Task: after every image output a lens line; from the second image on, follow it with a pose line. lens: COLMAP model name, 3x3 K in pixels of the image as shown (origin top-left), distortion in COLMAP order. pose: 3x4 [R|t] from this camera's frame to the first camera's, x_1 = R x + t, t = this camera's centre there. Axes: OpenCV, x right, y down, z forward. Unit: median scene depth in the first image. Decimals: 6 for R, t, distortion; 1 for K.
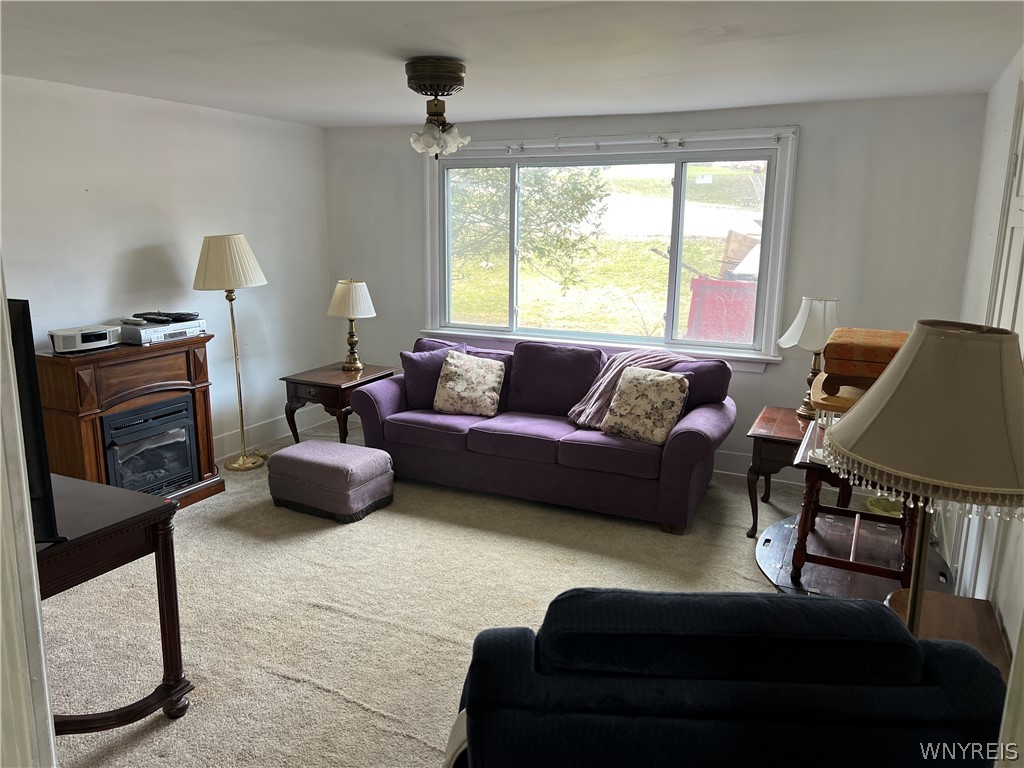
lens RADIAL K [[770.9, 0, 506.6], [0, 770.9, 378.4], [0, 0, 1]] dist [0.080442, -0.096920]
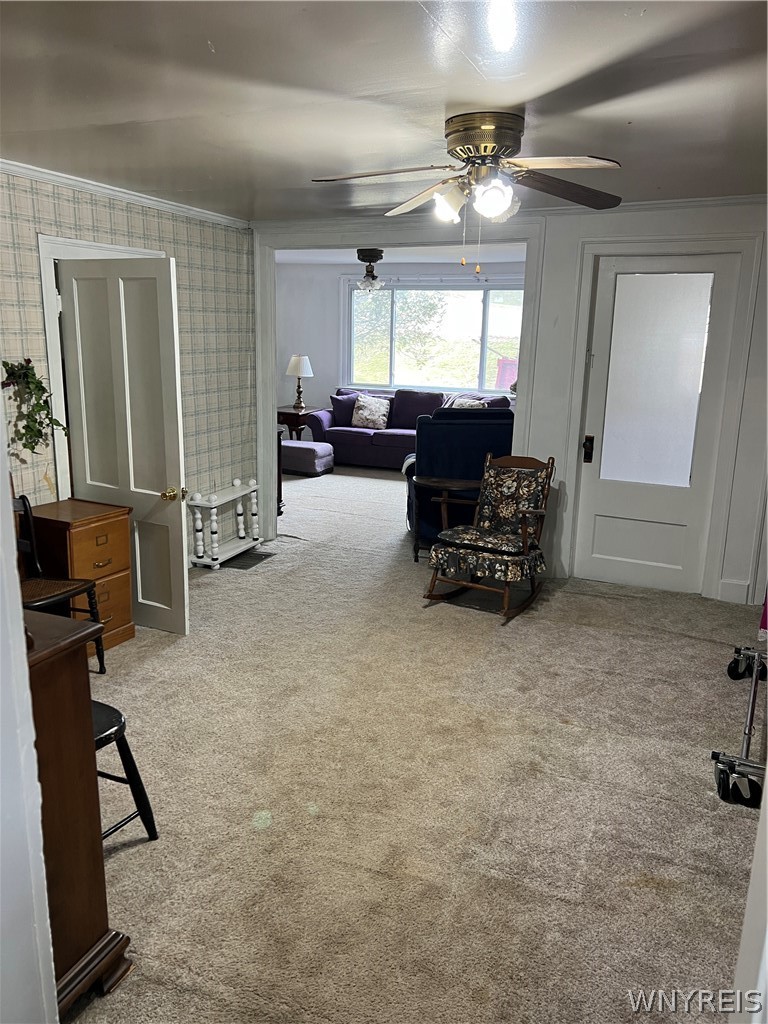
lens RADIAL K [[770.9, 0, 397.3], [0, 770.9, 515.8], [0, 0, 1]] dist [0.080442, -0.096920]
pose [[0.997601, -0.004021, 0.069111, -0.112103], [0.000908, 0.998986, 0.045014, 0.167992], [-0.069221, -0.044843, 0.996593, -0.819249]]
